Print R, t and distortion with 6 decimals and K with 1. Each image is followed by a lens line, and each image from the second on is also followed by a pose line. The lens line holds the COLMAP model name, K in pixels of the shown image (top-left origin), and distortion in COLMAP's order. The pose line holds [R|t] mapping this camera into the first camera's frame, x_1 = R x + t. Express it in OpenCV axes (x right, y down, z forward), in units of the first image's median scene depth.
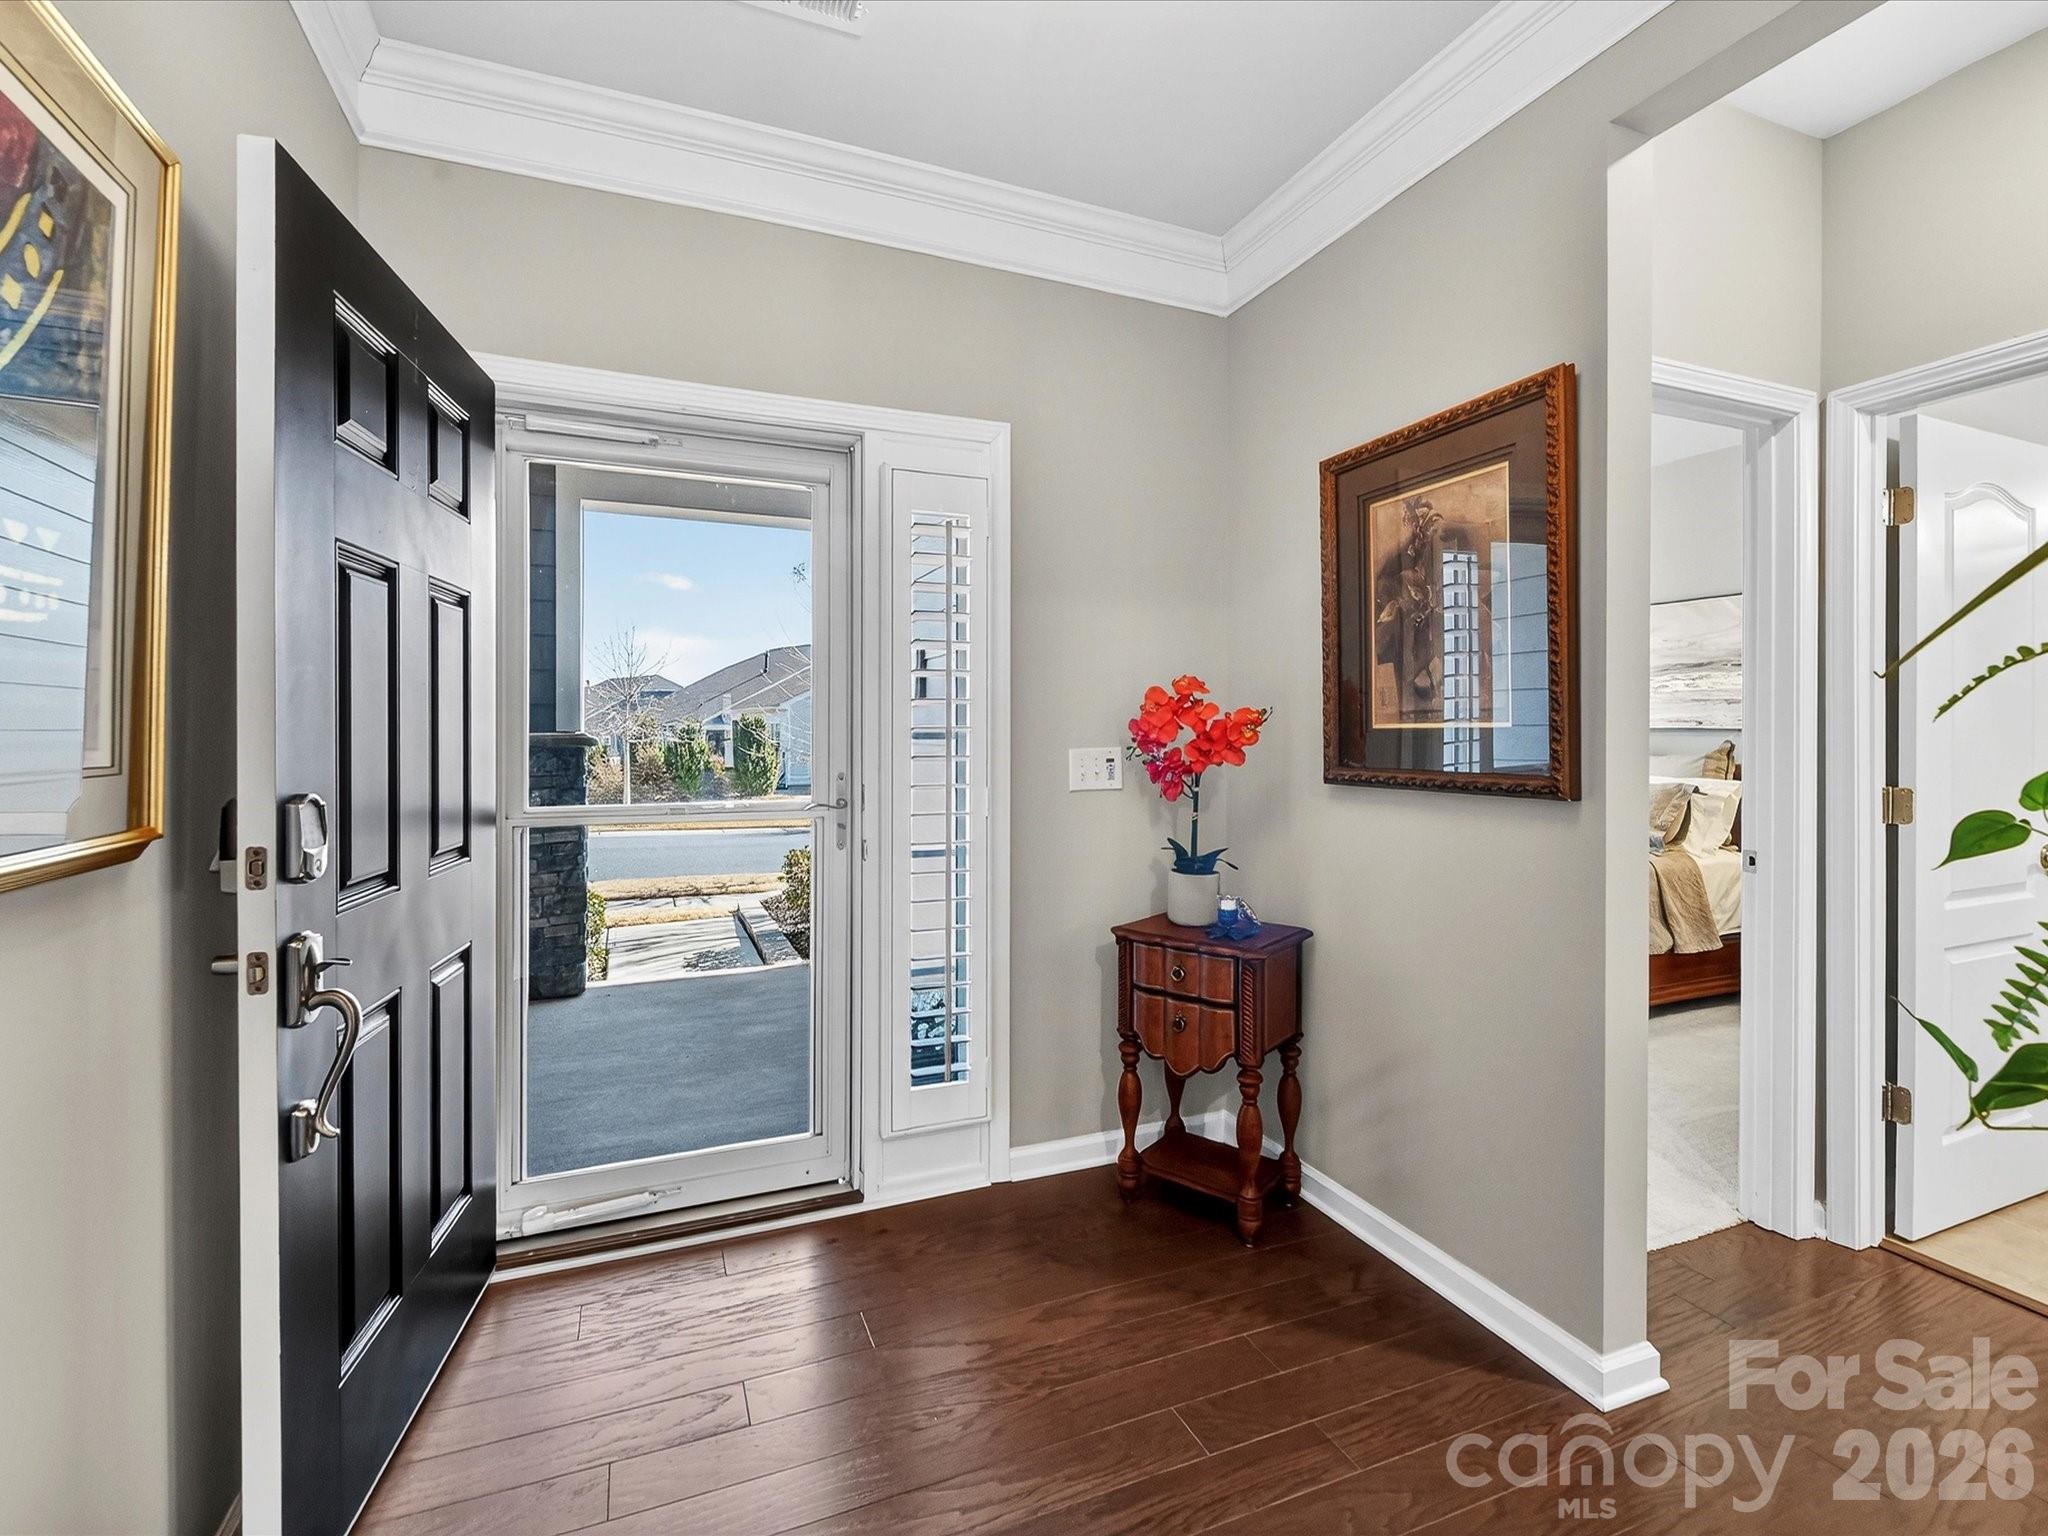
lens RADIAL K [[927.4, 0, 1027.5], [0, 927.4, 751.7], [0, 0, 1]] dist [-0.004999, -0.001334]
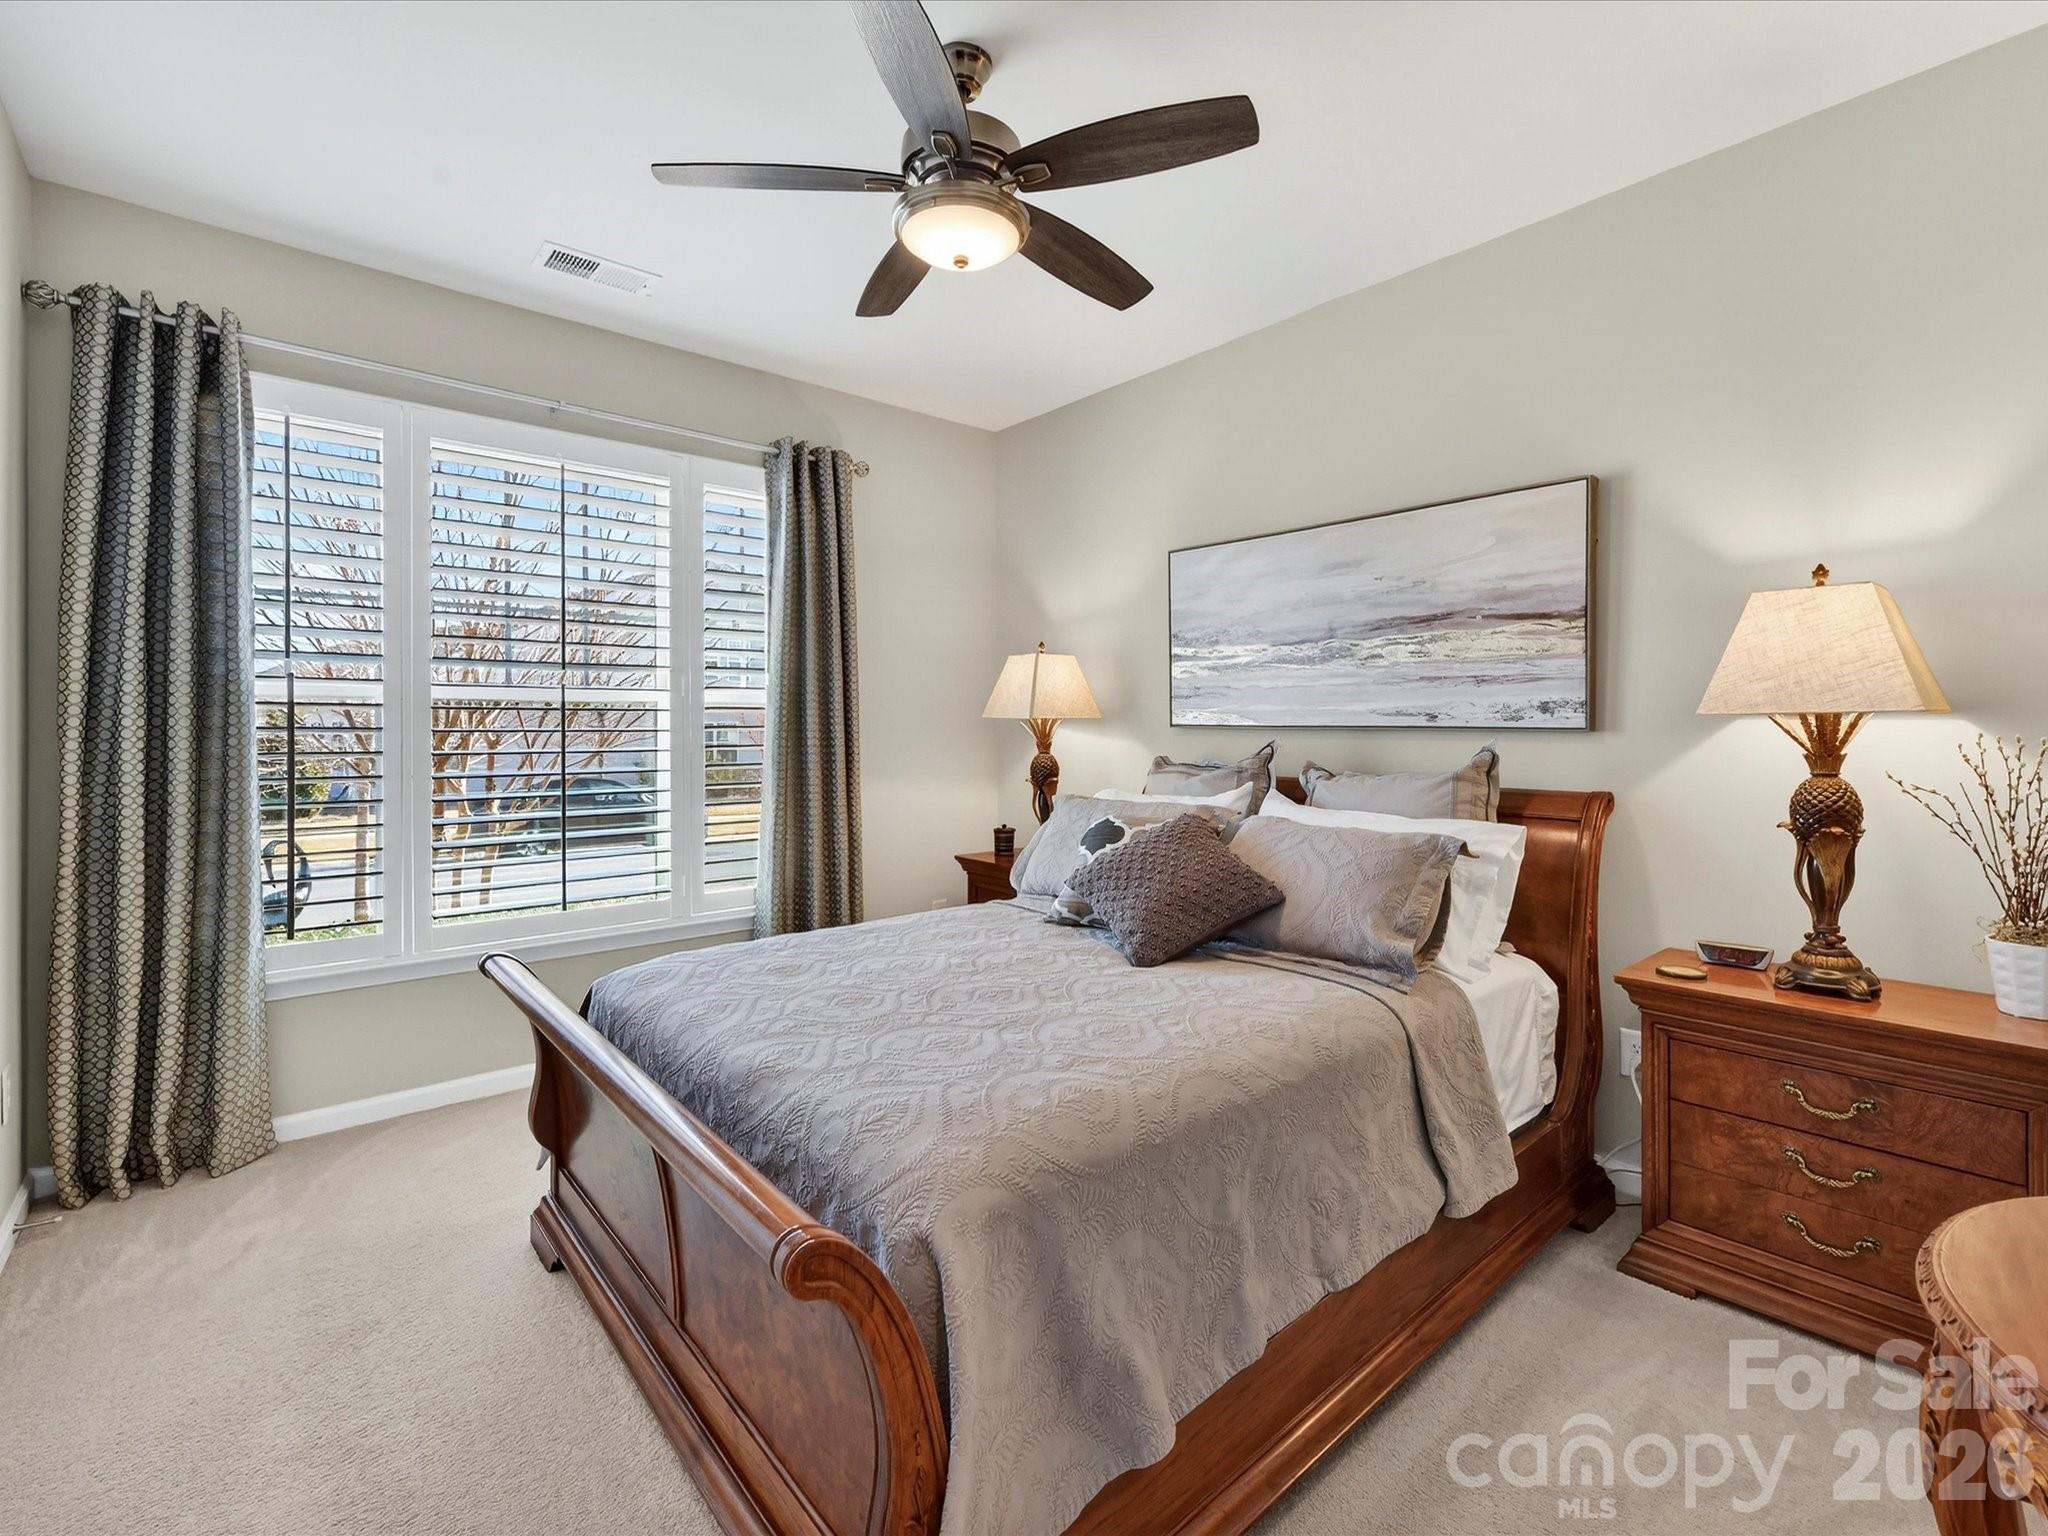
lens RADIAL K [[927.4, 0, 1023.2], [0, 927.4, 747.7], [0, 0, 1]] dist [-0.004999, -0.001334]
pose [[0.951618, -0.008974, 0.307151, 0.316913], [0.009523, 0.999955, -0.000286, -0.014879], [-0.307135, 0.003197, 0.951661, 0.551695]]
